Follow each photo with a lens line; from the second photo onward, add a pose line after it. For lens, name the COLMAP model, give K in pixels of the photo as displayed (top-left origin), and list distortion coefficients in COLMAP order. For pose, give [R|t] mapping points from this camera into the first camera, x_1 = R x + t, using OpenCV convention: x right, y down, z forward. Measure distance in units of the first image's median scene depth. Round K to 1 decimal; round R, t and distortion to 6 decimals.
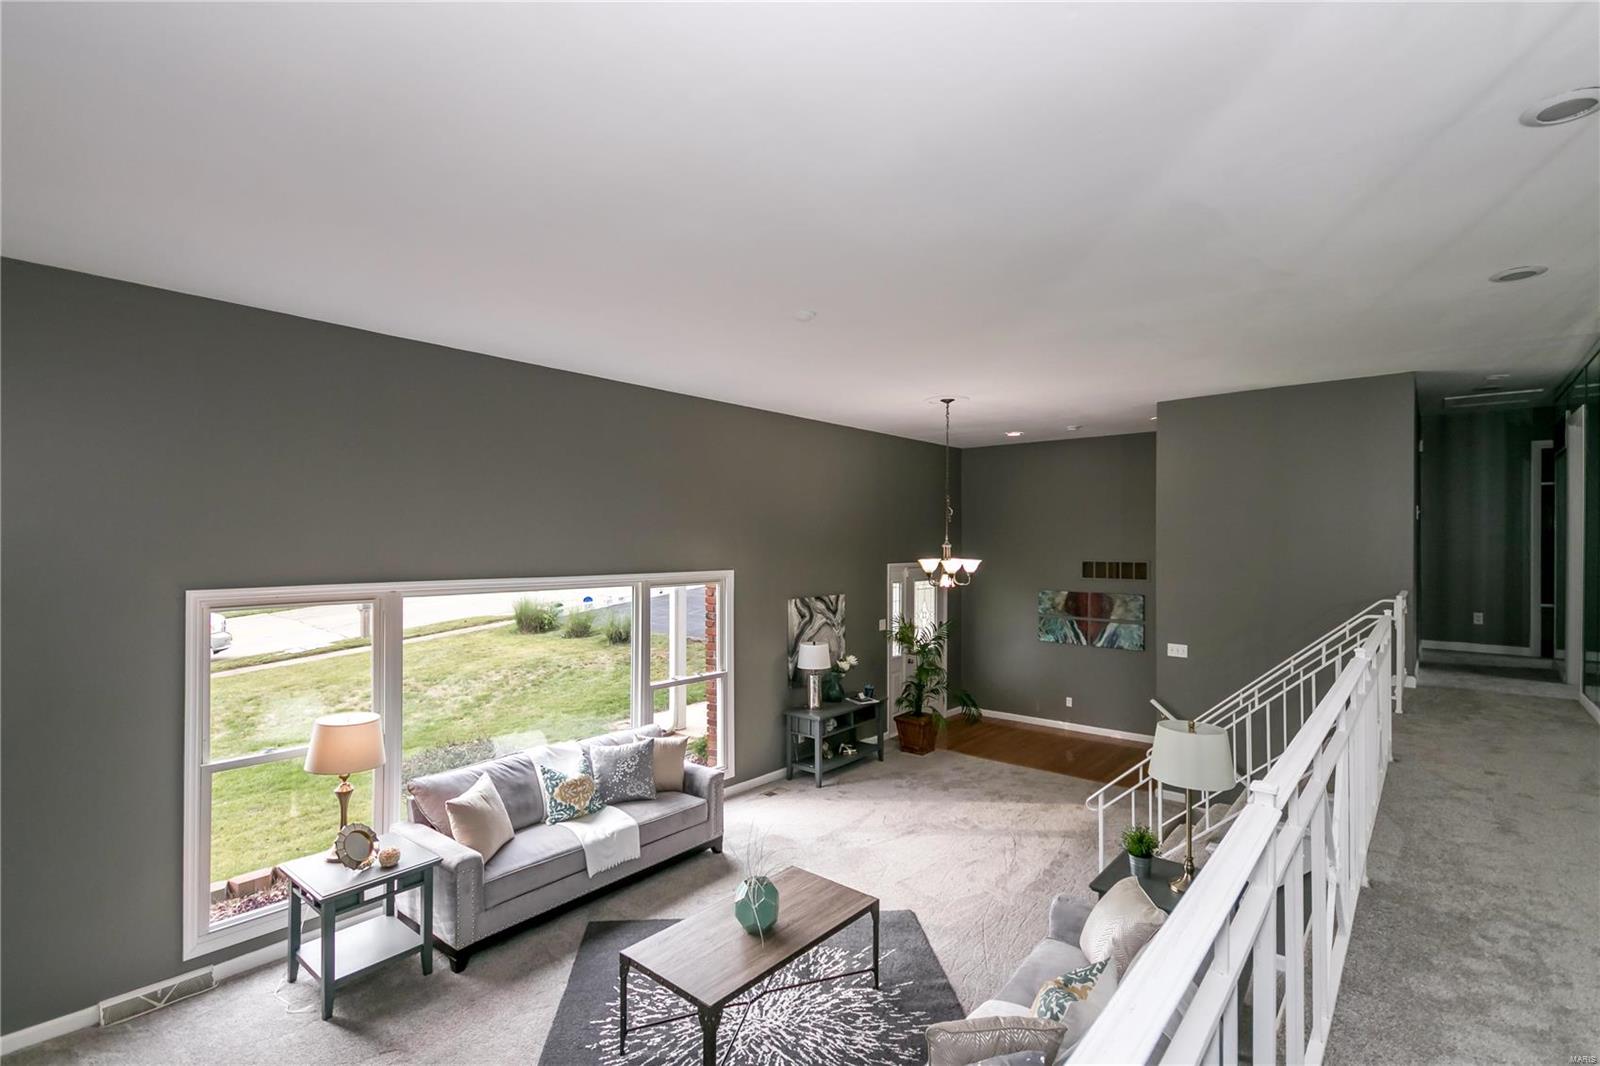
lens RADIAL K [[746.5, 0, 819.9], [0, 746.5, 552.2], [0, 0, 1]] dist [0.014156, -0.004122]
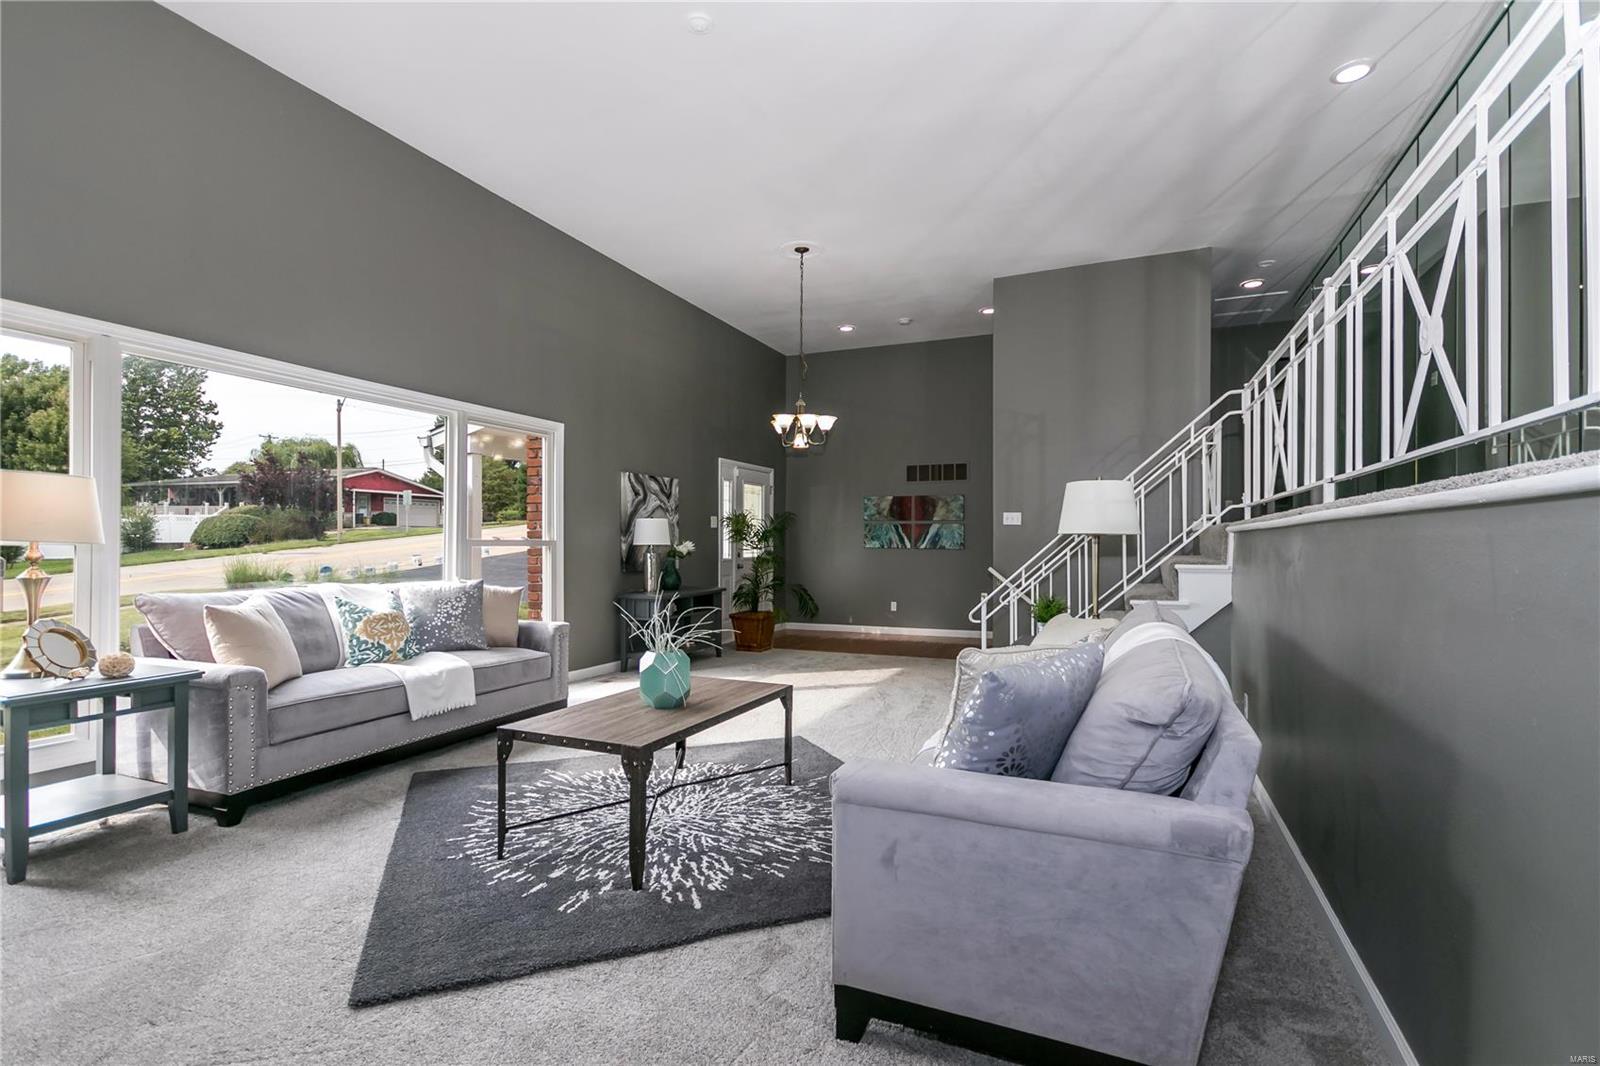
lens RADIAL K [[746.5, 0, 806.8], [0, 746.5, 554.6], [0, 0, 1]] dist [0.014156, -0.004122]
pose [[0.960302, -0.004937, 0.278919, -0.078490], [0.004088, 0.999985, 0.003627, 0.158930], [-0.278933, -0.002343, 0.960308, 0.074419]]
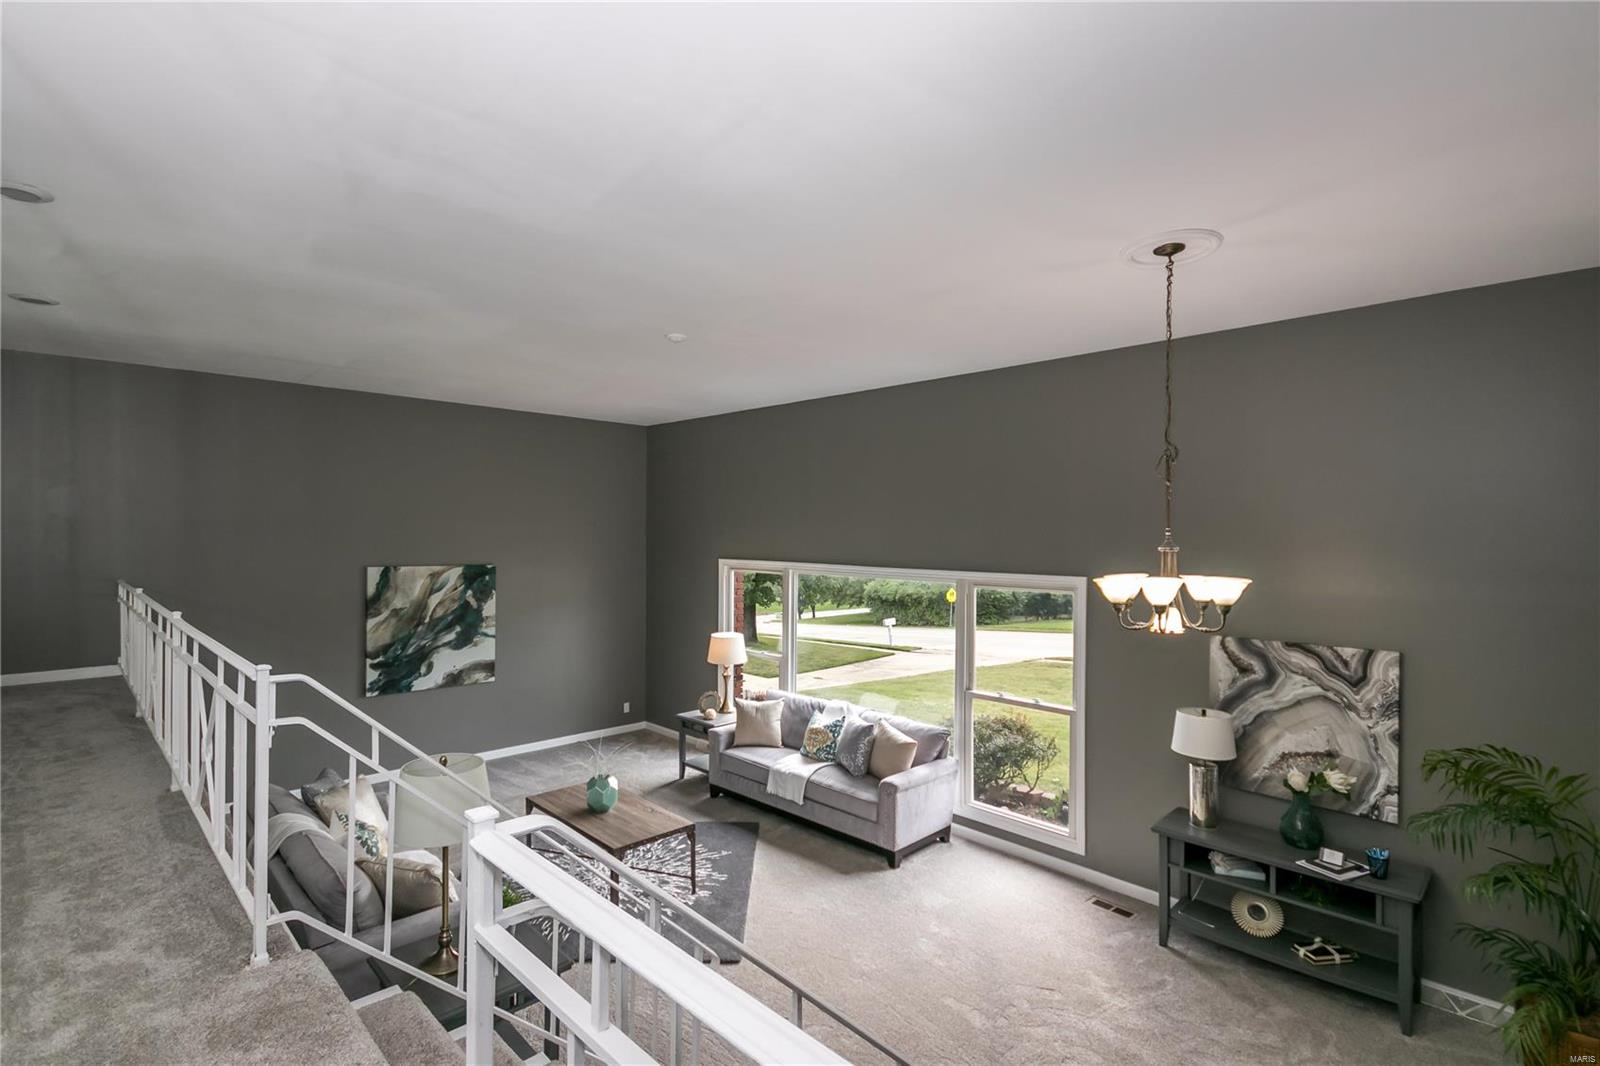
lens RADIAL K [[746.5, 0, 793.5], [0, 746.5, 541.2], [0, 0, 1]] dist [0.014156, -0.004122]
pose [[-0.106401, 0.002550, -0.994320, 0.602528], [-0.027613, 0.999603, 0.005518, -0.007916], [0.993940, 0.028044, -0.106288, 0.716205]]
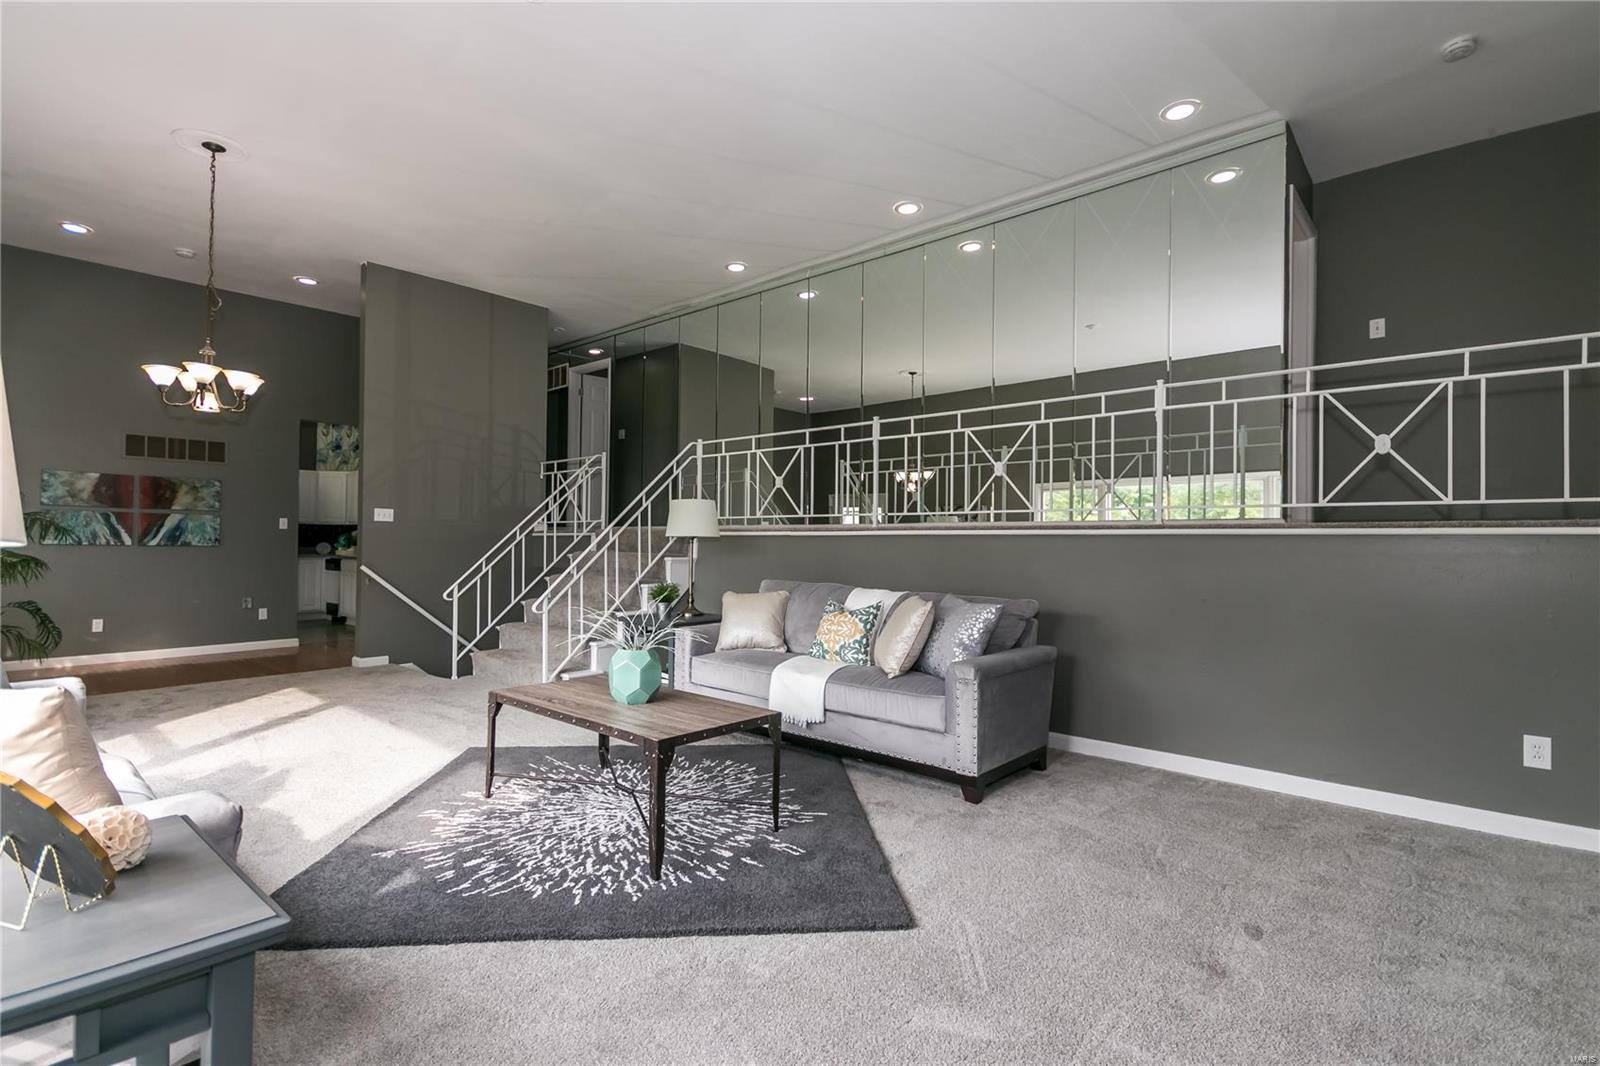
lens RADIAL K [[746.5, 0, 754.4], [0, 746.5, 548.7], [0, 0, 1]] dist [0.014156, -0.004122]
pose [[0.071219, -0.008796, 0.997422, -0.445511], [0.005114, 0.999951, 0.008453, 0.153616], [-0.997448, 0.004499, 0.071260, 0.385354]]
